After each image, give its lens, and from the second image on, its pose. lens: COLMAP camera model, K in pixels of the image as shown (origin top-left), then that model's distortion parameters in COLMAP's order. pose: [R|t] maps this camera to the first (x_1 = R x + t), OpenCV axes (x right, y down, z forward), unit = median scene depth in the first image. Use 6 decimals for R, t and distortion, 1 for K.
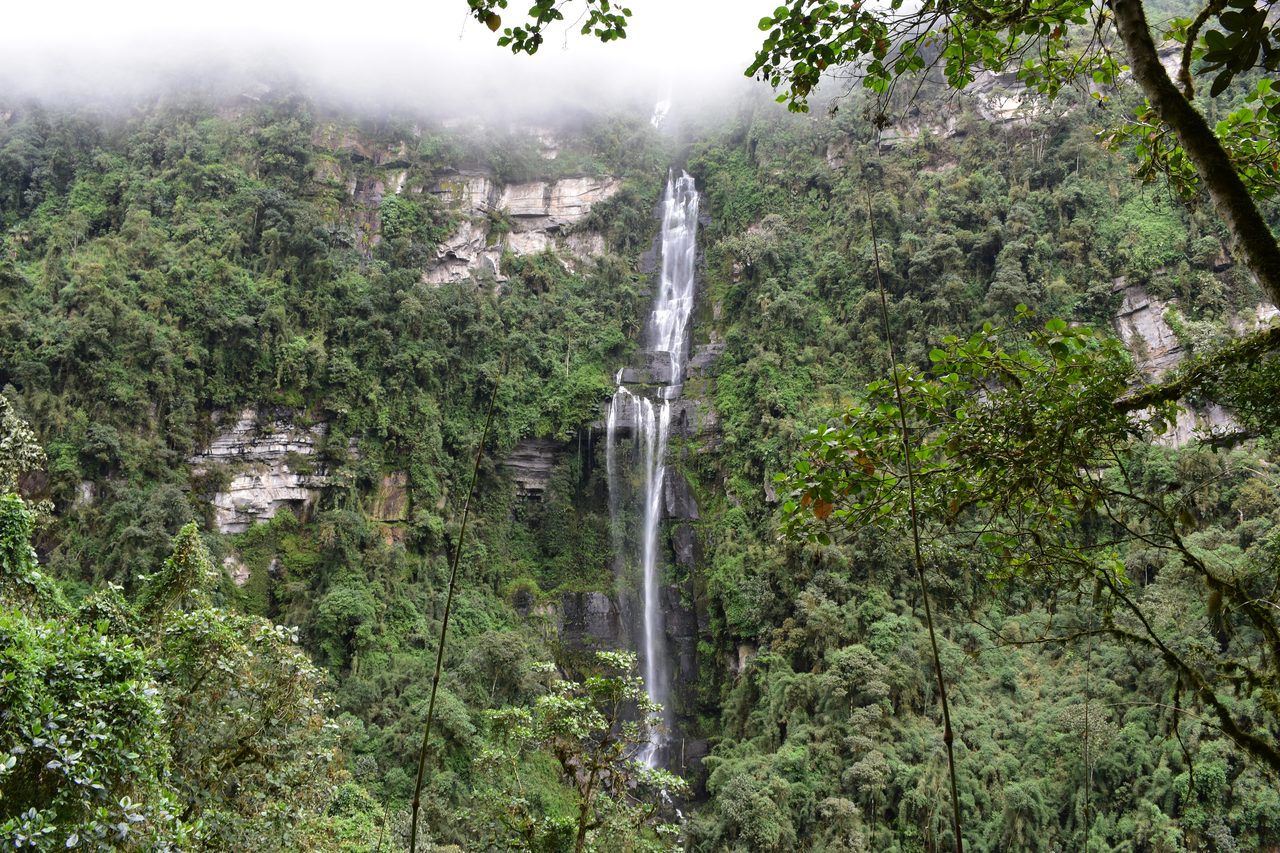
lens RADIAL K [[1202.8, 0, 640.0], [0, 1202.8, 426.5], [0, 0, 1]] dist [-0.079747, 0.012064]
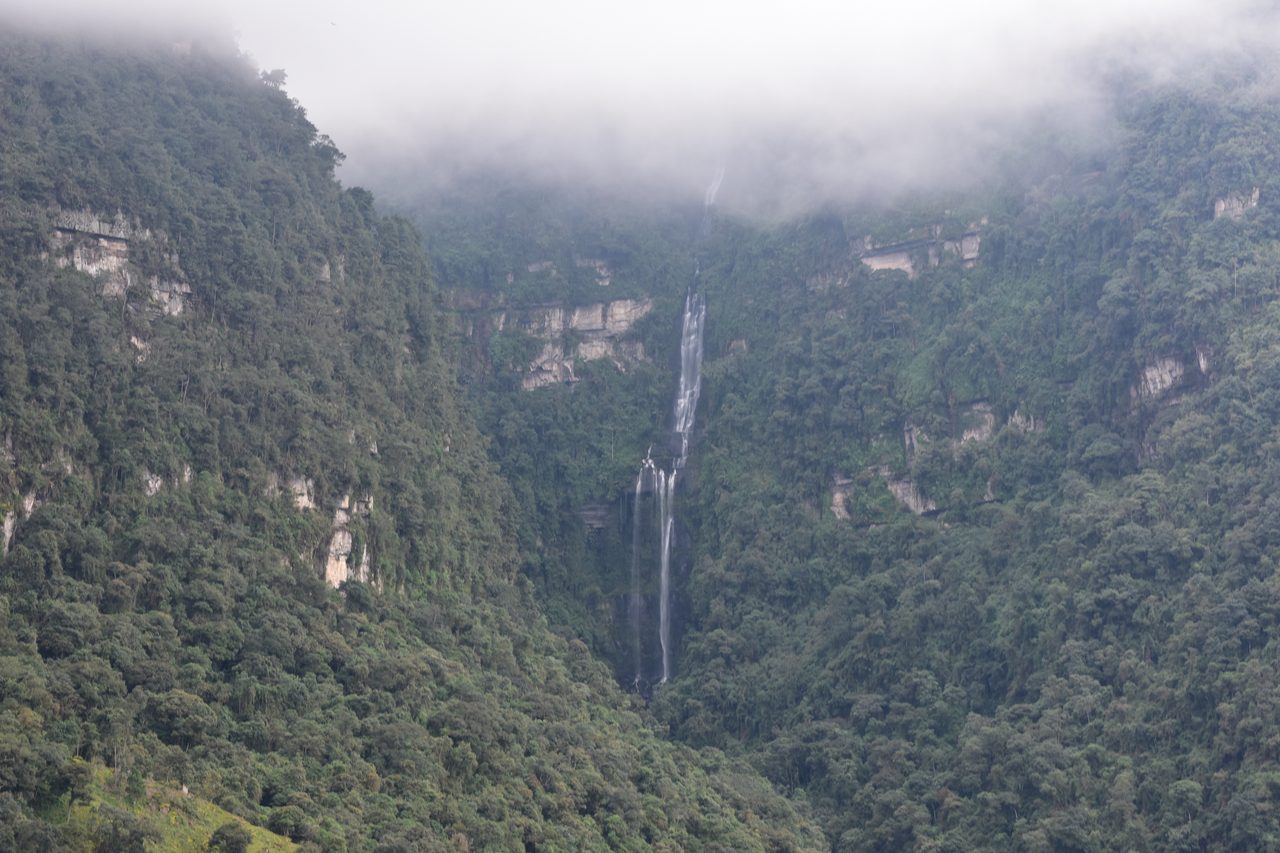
lens RADIAL K [[4945.1, 0, 640.0], [0, 4945.1, 426.5], [0, 0, 1]] dist [0.782699, 5.226819]
pose [[0.965385, -0.040830, -0.257614, 1.680932], [0.085394, 0.982715, 0.164251, -1.167710], [0.246455, -0.180564, 0.952185, -5.263958]]
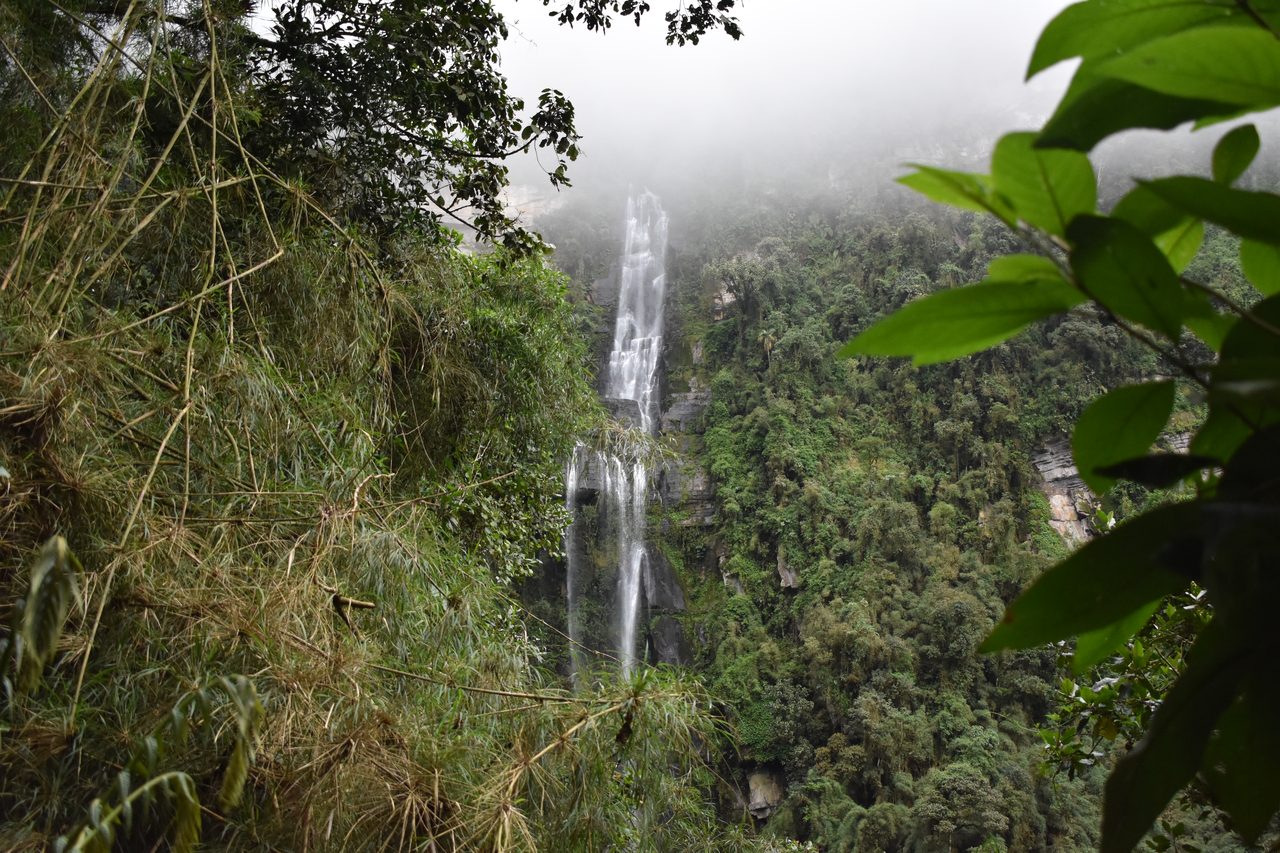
lens RADIAL K [[1354.3, 0, 640.0], [0, 1354.3, 426.5], [0, 0, 1]] dist [-0.065889, 0.013895]
pose [[0.987117, 0.047987, 0.152636, -0.115173], [-0.032087, 0.993957, -0.104980, 0.050751], [-0.156751, 0.098730, 0.982691, 0.137321]]
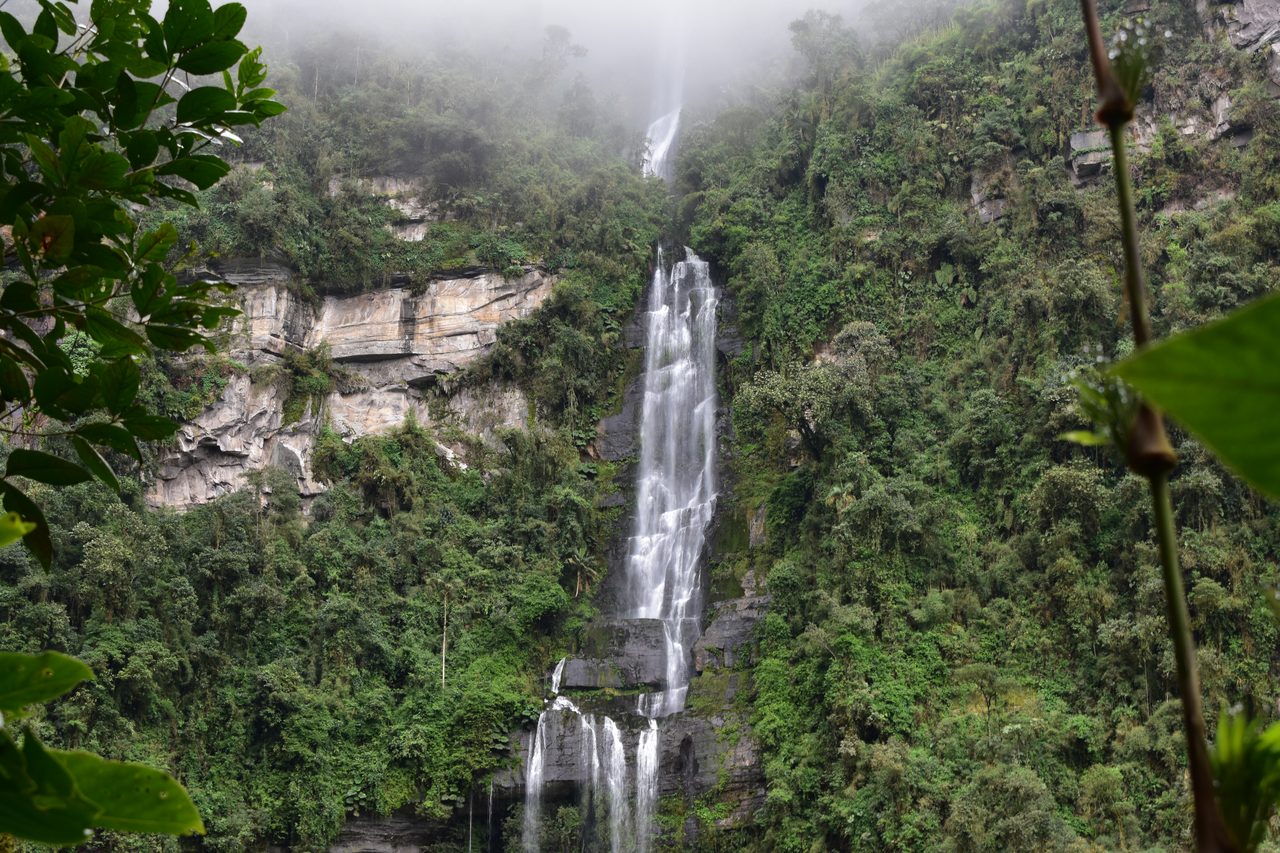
lens RADIAL K [[2510.8, 0, 640.0], [0, 2510.8, 426.5], [0, 0, 1]] dist [0.020680, 0.145588]
pose [[0.996637, -0.059458, -0.056386, 0.081724], [0.050112, 0.986689, -0.154702, 0.017195], [0.064833, 0.151356, 0.986351, 0.004546]]
